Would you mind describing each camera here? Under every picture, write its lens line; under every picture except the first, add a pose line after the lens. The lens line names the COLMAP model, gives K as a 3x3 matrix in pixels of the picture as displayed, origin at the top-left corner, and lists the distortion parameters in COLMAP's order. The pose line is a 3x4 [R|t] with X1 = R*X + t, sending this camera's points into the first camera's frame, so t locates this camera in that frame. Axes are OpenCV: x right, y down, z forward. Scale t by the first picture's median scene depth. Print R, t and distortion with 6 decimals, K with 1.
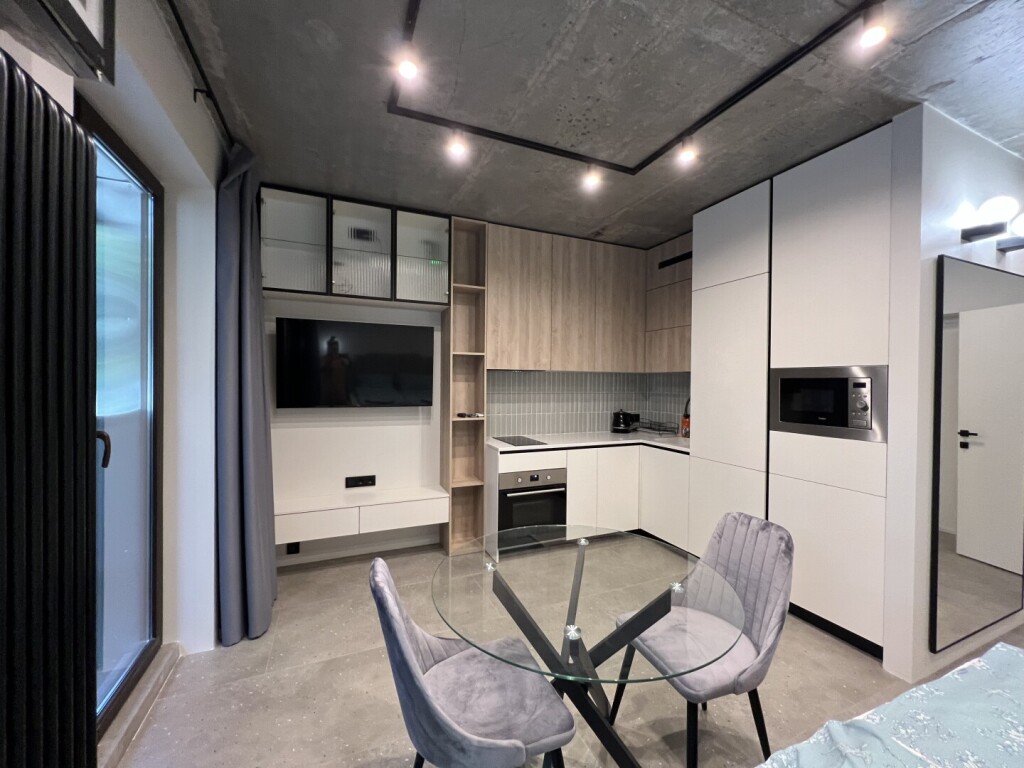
lens RADIAL K [[408.4, 0, 511.6], [0, 408.4, 387.2], [0, 0, 1]] dist [-0.000291, -0.000161]
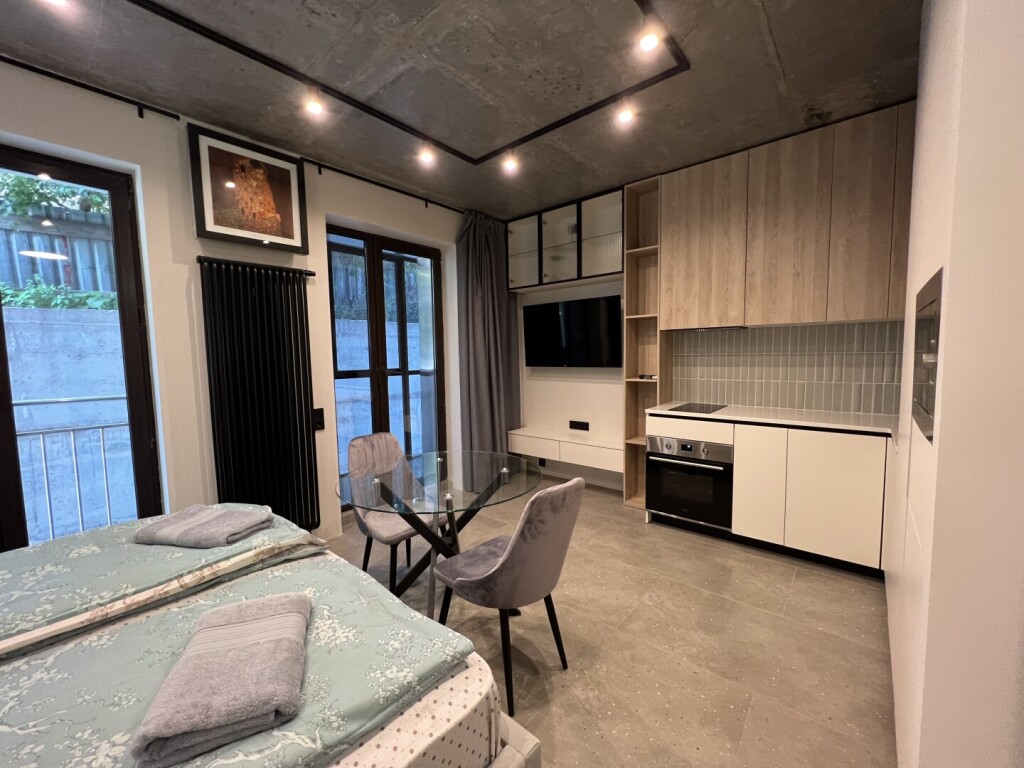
lens RADIAL K [[408.4, 0, 511.6], [0, 408.4, 387.2], [0, 0, 1]] dist [-0.000291, -0.000161]
pose [[0.433722, 0.057306, -0.899223, 0.662041], [0.010439, 0.997589, 0.068609, 0.020443], [0.900987, -0.039144, 0.432078, 0.251994]]
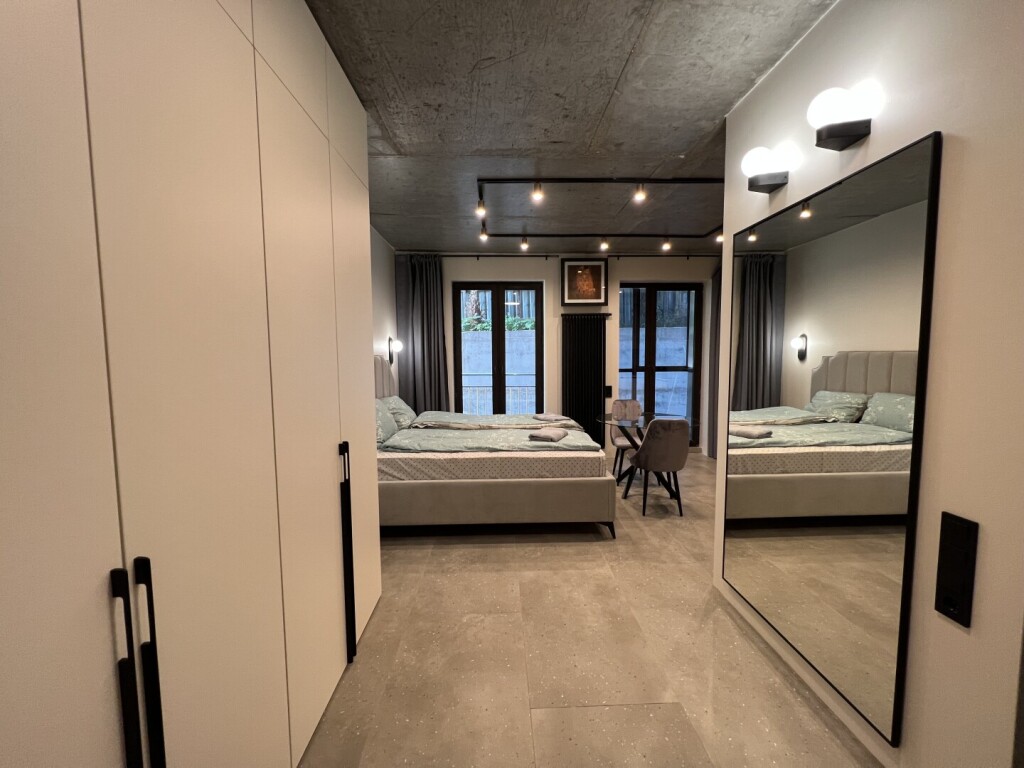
lens RADIAL K [[408.4, 0, 511.6], [0, 408.4, 387.2], [0, 0, 1]] dist [-0.000291, -0.000161]
pose [[-0.371158, 0.066845, -0.926161, 1.406700], [-0.003515, 0.997297, 0.073388, 0.006613], [0.928563, 0.030494, -0.369920, 0.514945]]
